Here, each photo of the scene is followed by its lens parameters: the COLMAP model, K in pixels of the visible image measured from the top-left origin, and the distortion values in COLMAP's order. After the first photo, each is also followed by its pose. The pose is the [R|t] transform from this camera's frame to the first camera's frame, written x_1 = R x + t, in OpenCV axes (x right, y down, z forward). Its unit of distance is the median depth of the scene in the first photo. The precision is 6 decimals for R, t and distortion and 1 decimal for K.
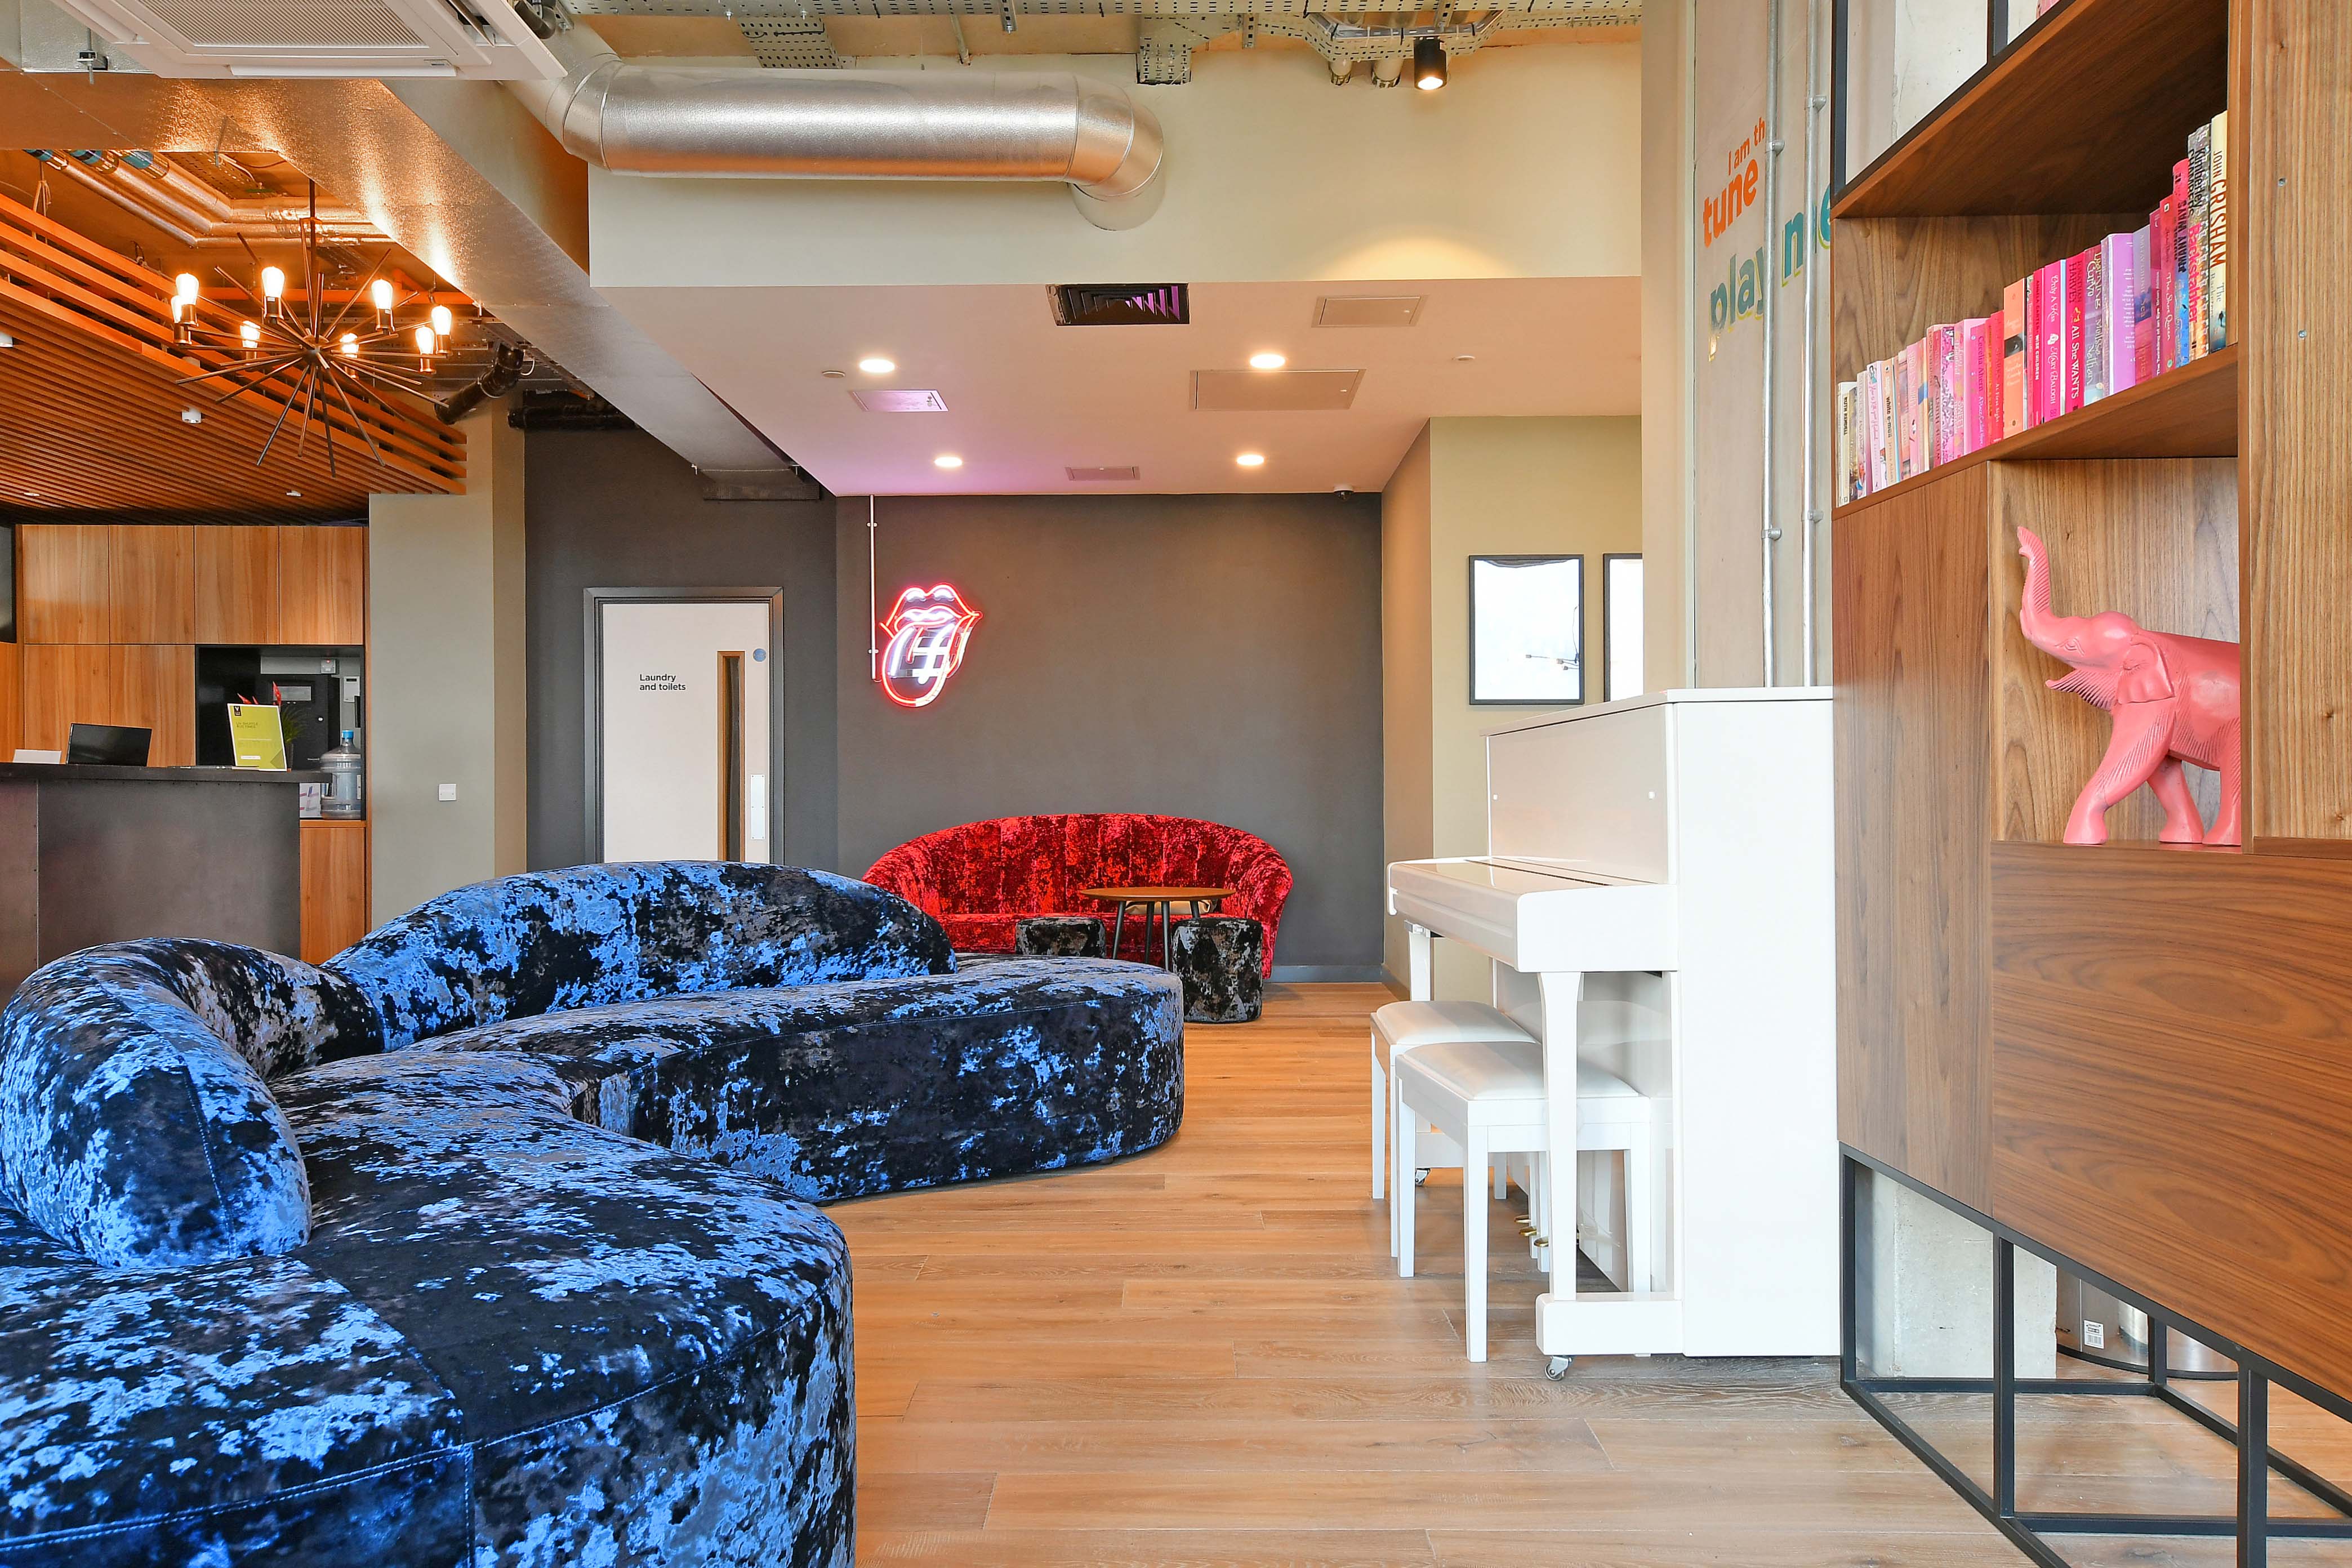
lens RADIAL K [[1702.4, 0, 1176.0], [0, 1702.4, 784.0], [0, 0, 1]] dist [0.019332, 0.030523]
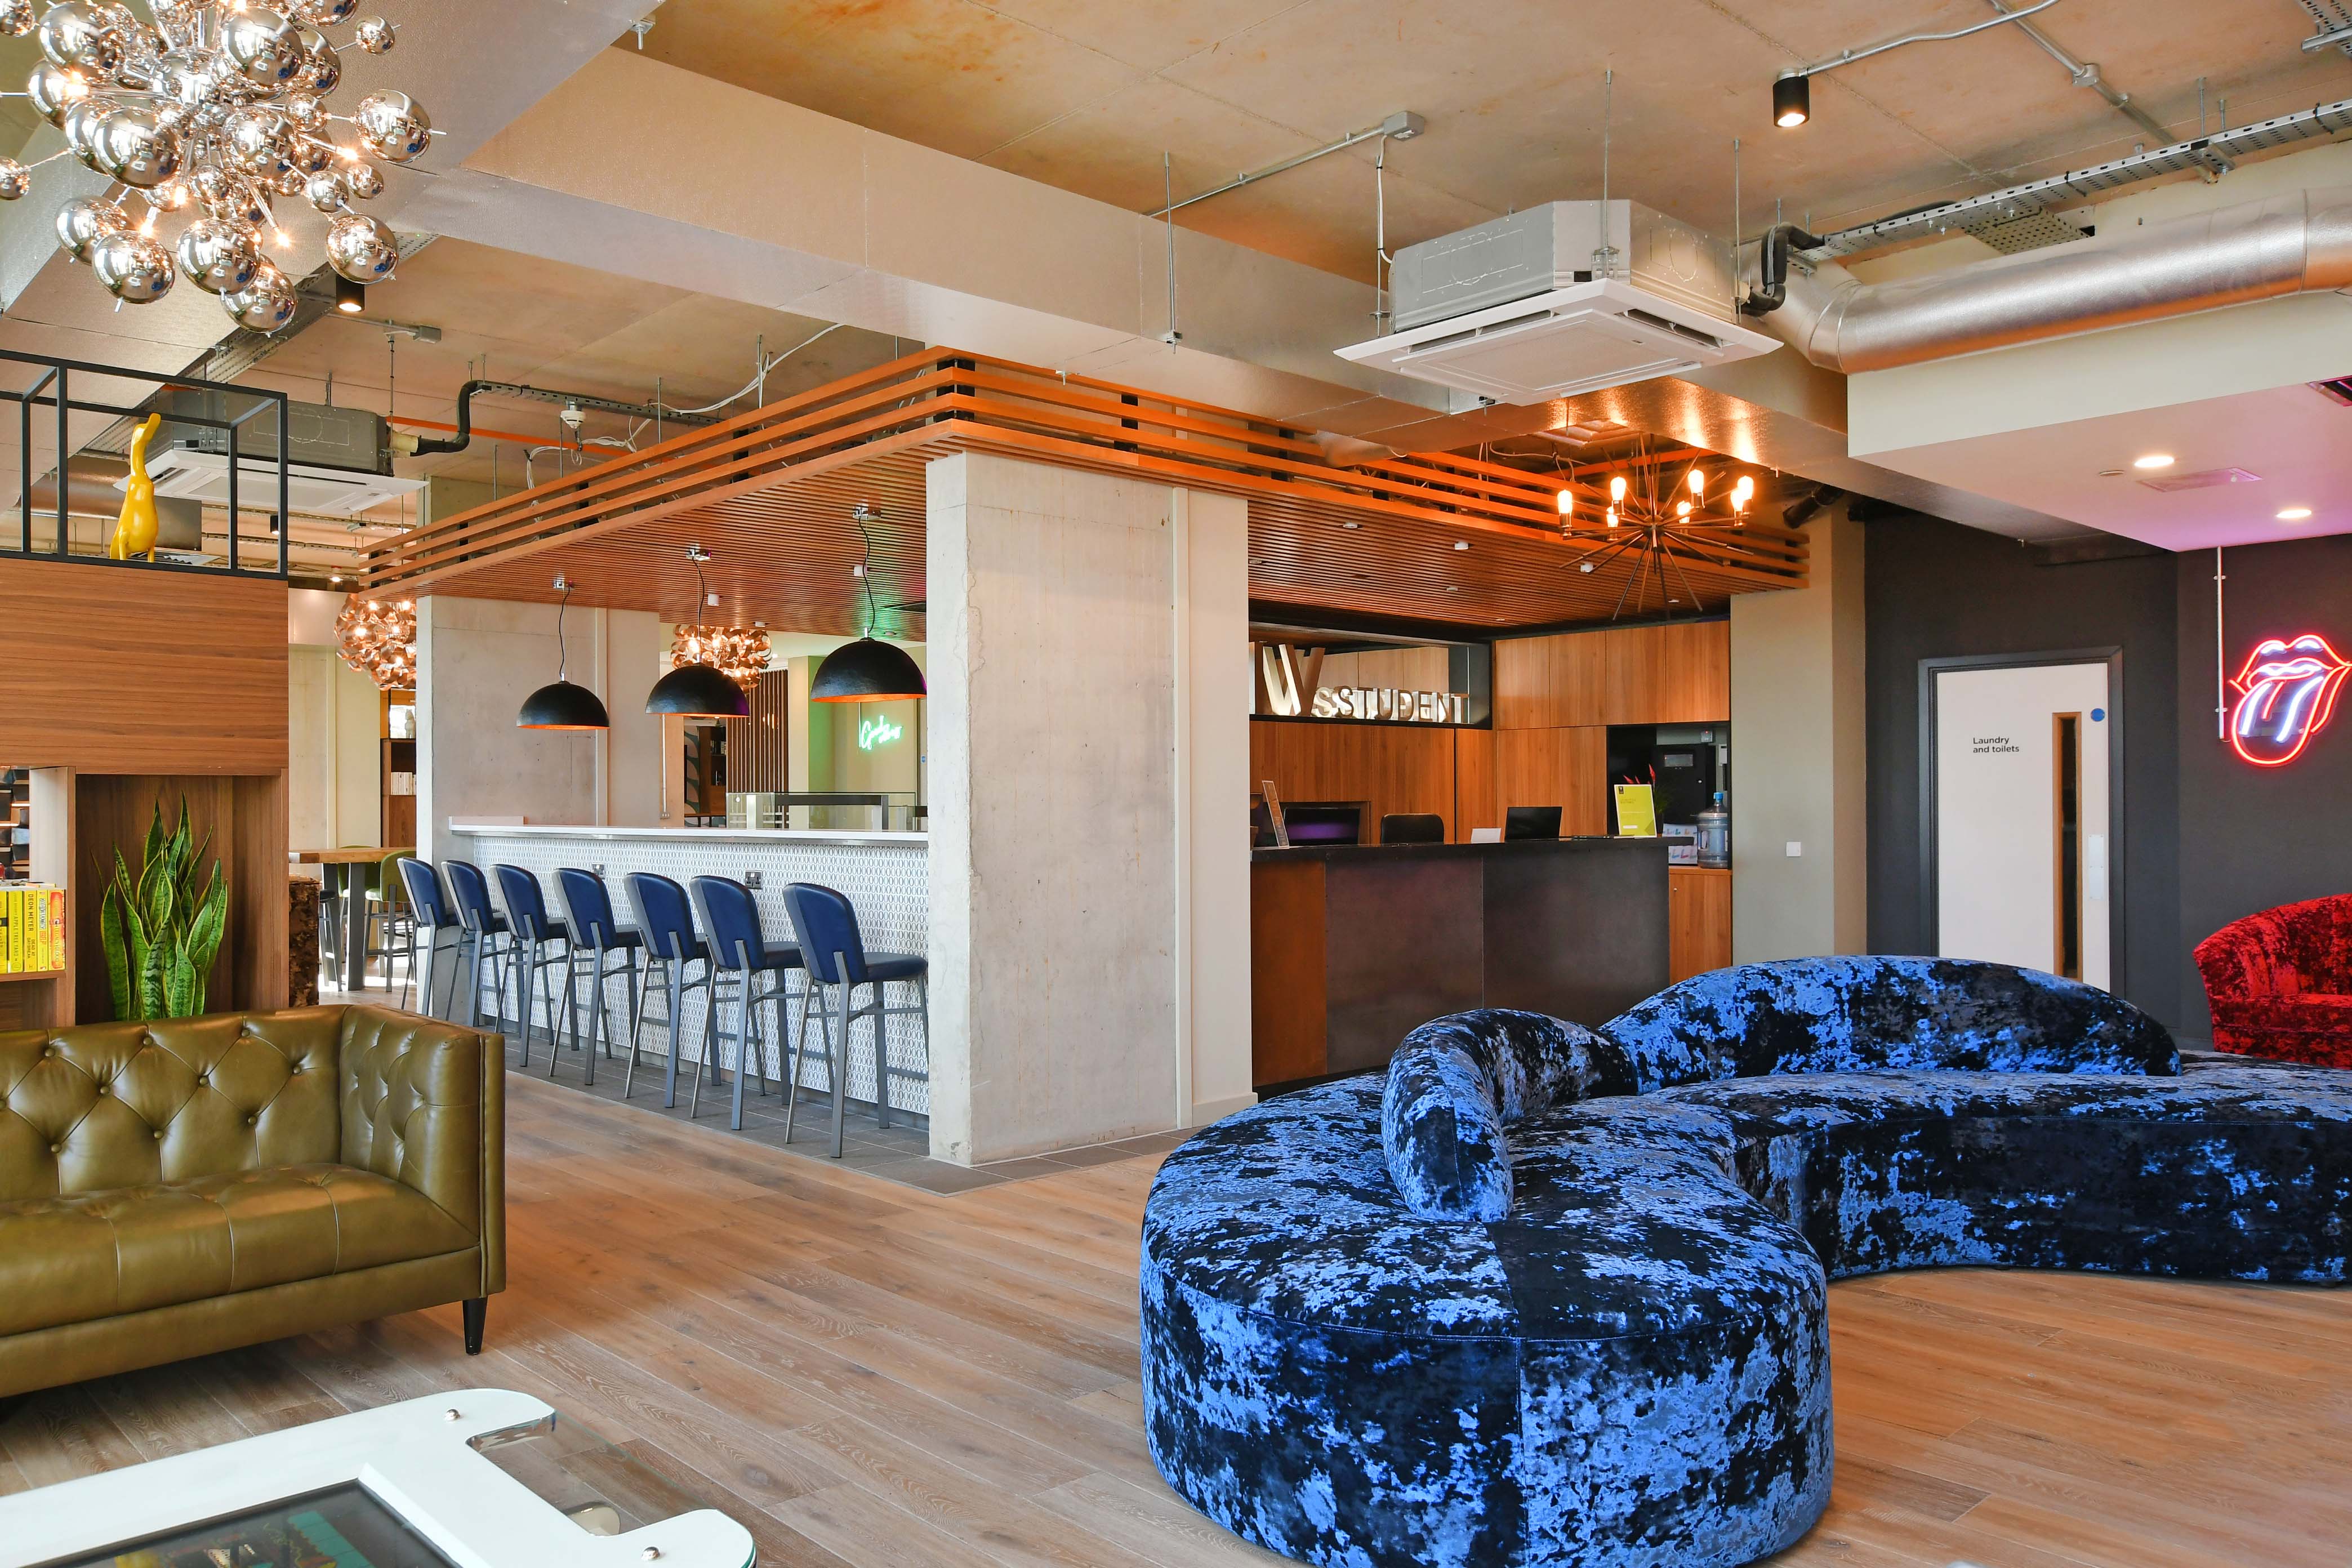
lens RADIAL K [[1687.4, 0, 1176.0], [0, 1687.4, 784.0], [0, 0, 1]] dist [0.018566, 0.003797]
pose [[0.695392, -0.008175, -0.718584, 0.262385], [0.005346, 0.999966, -0.006202, -0.087383], [0.718611, 0.000471, 0.695412, -0.229137]]
